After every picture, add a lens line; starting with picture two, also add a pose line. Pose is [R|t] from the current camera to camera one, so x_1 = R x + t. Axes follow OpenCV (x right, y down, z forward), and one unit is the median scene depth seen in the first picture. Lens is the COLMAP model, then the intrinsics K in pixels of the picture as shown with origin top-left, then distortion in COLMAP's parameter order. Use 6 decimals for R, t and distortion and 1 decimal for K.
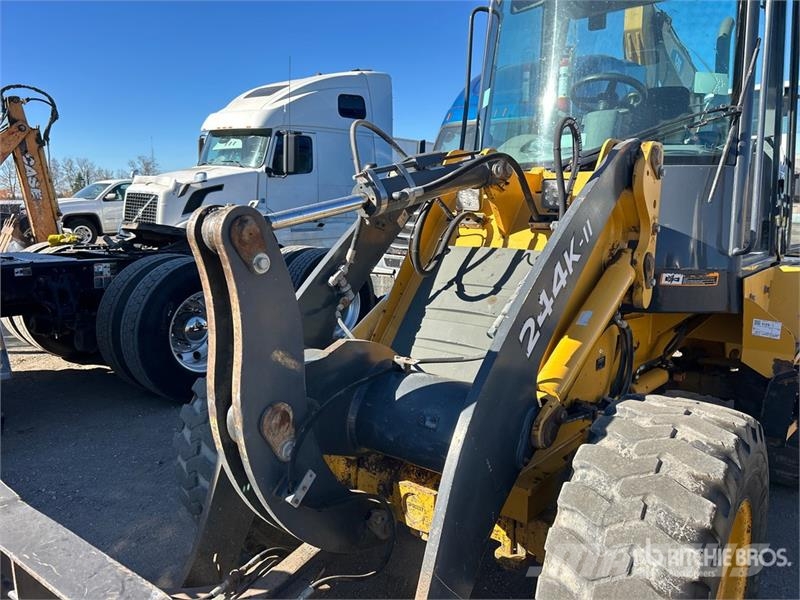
lens RADIAL K [[600.7, 0, 397.8], [0, 600.7, 297.3], [0, 0, 1]] dist [0.062878, -0.081700]
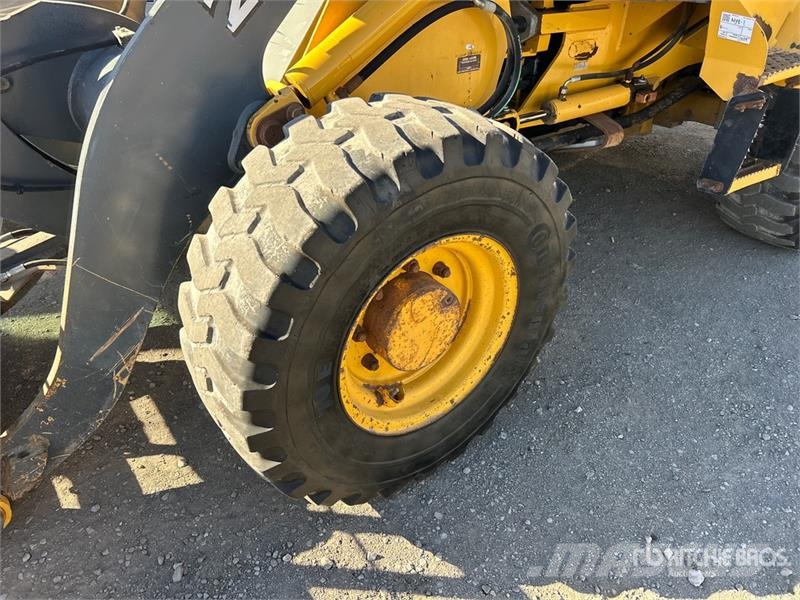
lens RADIAL K [[600.3, 0, 384.9], [0, 600.3, 299.5], [0, 0, 1]] dist [0.001943, 0.000615]
pose [[0.968698, 0.133904, -0.209029, 0.458909], [-0.030141, 0.899256, 0.436383, 0.049747], [0.246404, -0.416423, 0.875144, 0.173874]]
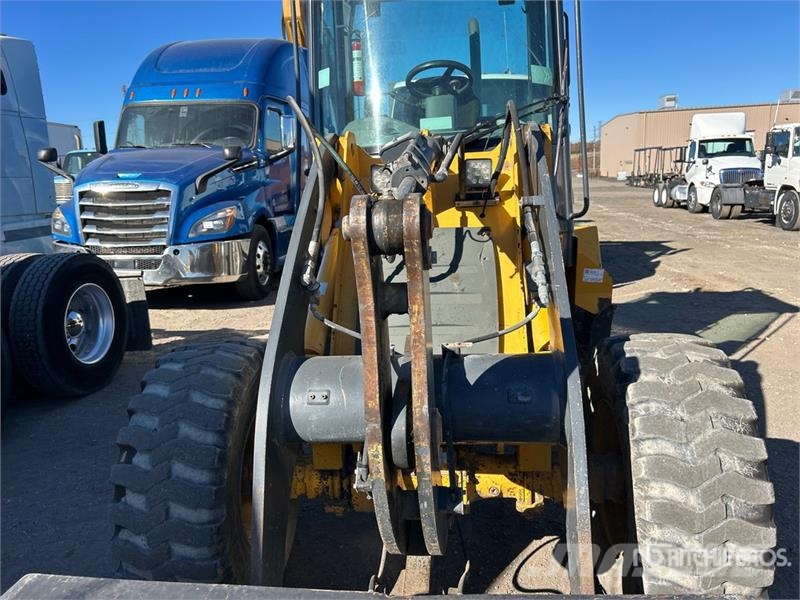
lens RADIAL K [[606.7, 0, 400.0], [0, 606.7, 300.0], [0, 0, 1]] dist [0.064453, -0.084392]
pose [[0.839956, -0.144680, 0.523013, -0.458591], [0.130666, 0.989369, 0.063838, -0.035402], [-0.526689, 0.014719, 0.849931, 0.157884]]
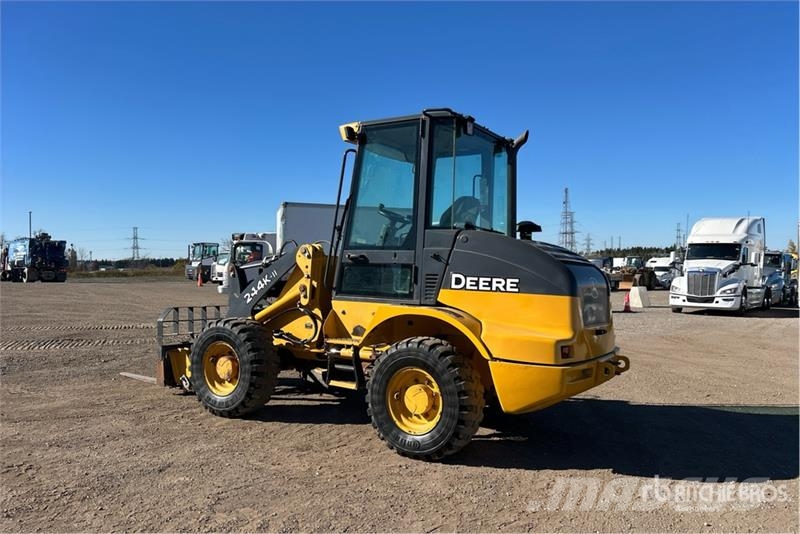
lens RADIAL K [[599.1, 0, 409.2], [0, 599.1, 277.2], [0, 0, 1]] dist [0.092788, -0.160694]
pose [[0.165577, 0.015927, -0.986068, 3.177382], [-0.183698, 0.982869, -0.014971, -0.150461], [0.968937, 0.183618, 0.165666, 1.006752]]
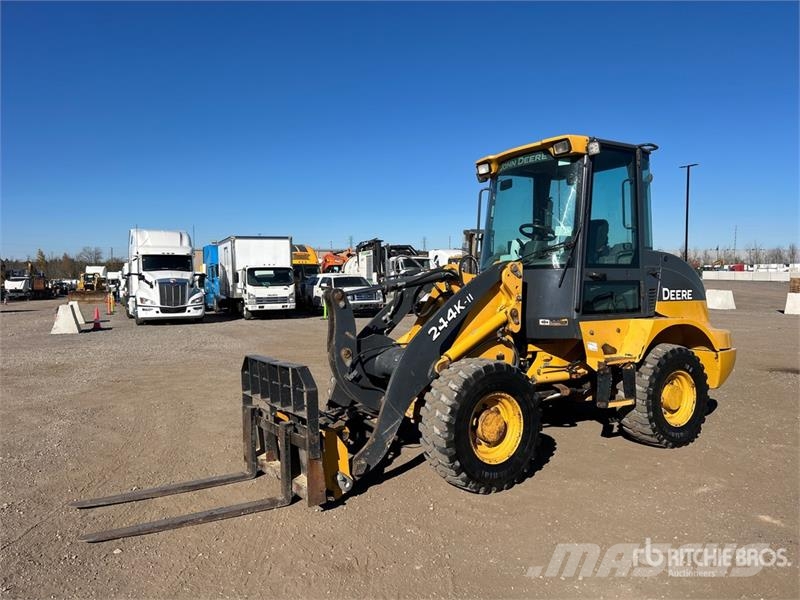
lens RADIAL K [[600.7, 0, 397.8], [0, 600.7, 297.3], [0, 0, 1]] dist [0.062878, -0.081700]
pose [[0.952375, -0.005628, -0.304878, 0.697659], [-0.036433, 0.990567, -0.132094, 0.210001], [0.302746, 0.136911, 0.943186, -1.335792]]
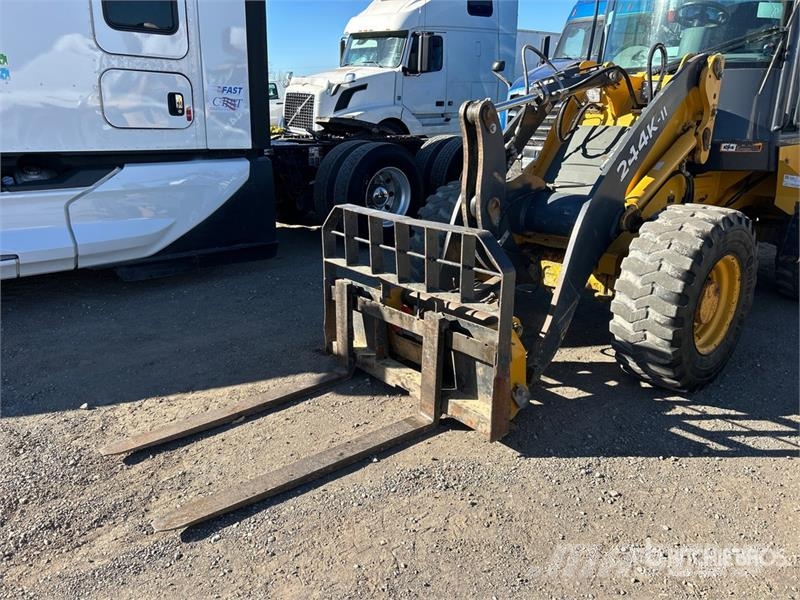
lens RADIAL K [[600.7, 0, 397.8], [0, 600.7, 297.3], [0, 0, 1]] dist [0.062878, -0.081700]
pose [[0.985227, 0.041168, -0.166232, -0.108964], [-0.013949, 0.986741, 0.161702, 0.120991], [0.170685, -0.156995, 0.972738, -0.779057]]
